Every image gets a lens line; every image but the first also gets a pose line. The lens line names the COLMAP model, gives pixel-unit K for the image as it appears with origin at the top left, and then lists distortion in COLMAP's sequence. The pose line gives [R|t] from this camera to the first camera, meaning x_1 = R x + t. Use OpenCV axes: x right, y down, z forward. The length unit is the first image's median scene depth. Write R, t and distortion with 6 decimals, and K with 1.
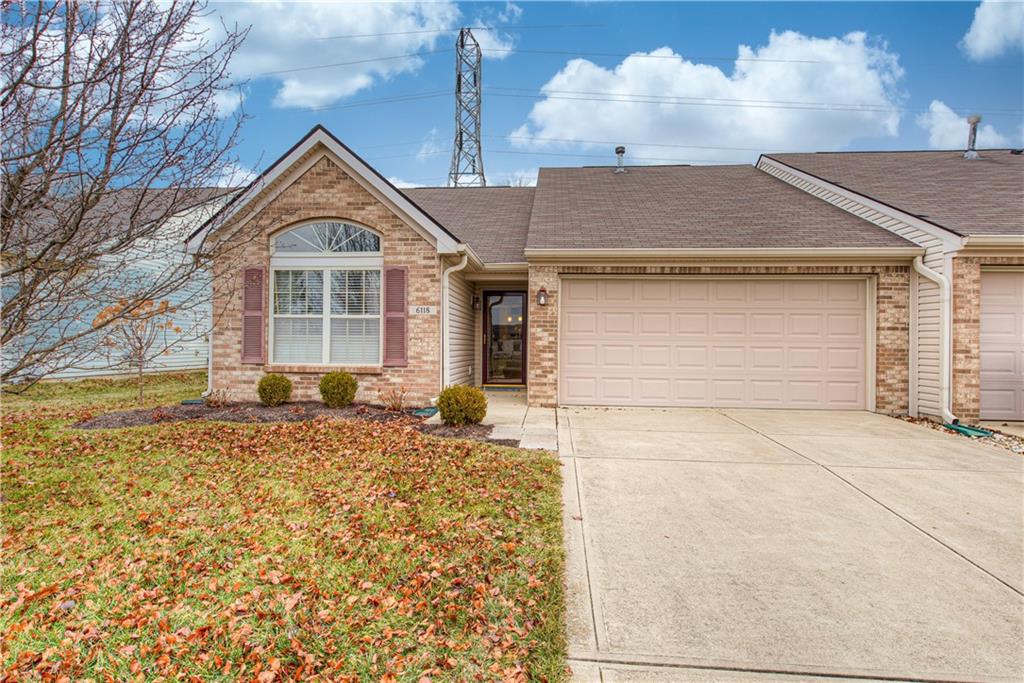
lens RADIAL K [[564.5, 0, 512.3], [0, 564.5, 340.6], [0, 0, 1]] dist [-0.001474, -0.002672]
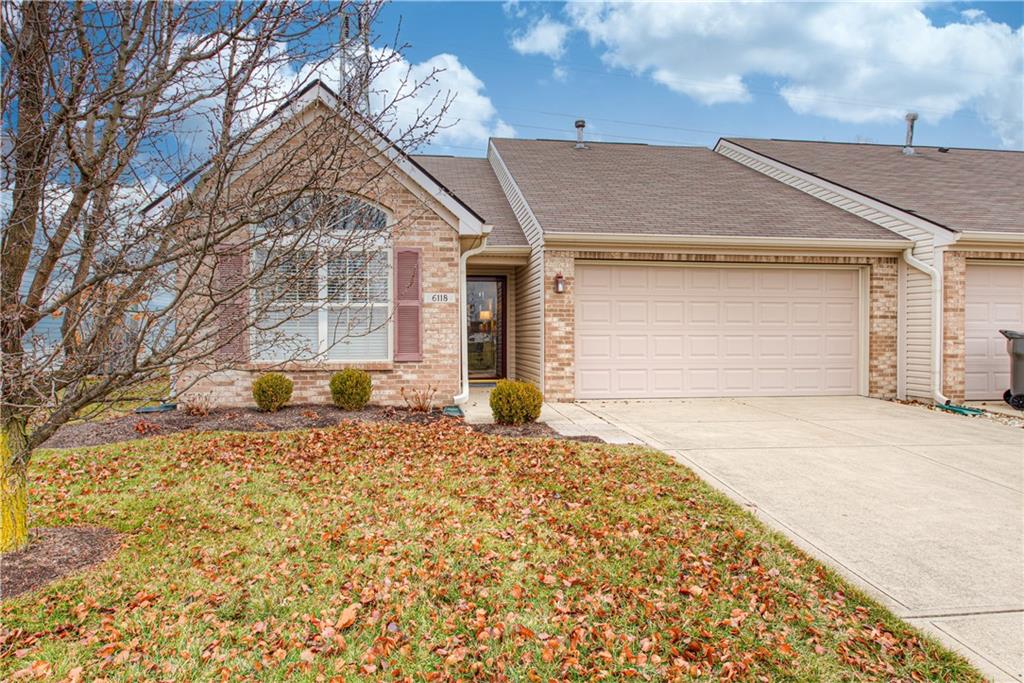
lens RADIAL K [[646.2, 0, 512.0], [0, 646.2, 338.9], [0, 0, 1]] dist [-0.002310, 0.000945]
pose [[0.974101, -0.010918, 0.225848, -0.277392], [0.007554, 0.999847, 0.015753, -0.004320], [-0.225986, -0.013639, 0.974035, -0.019627]]
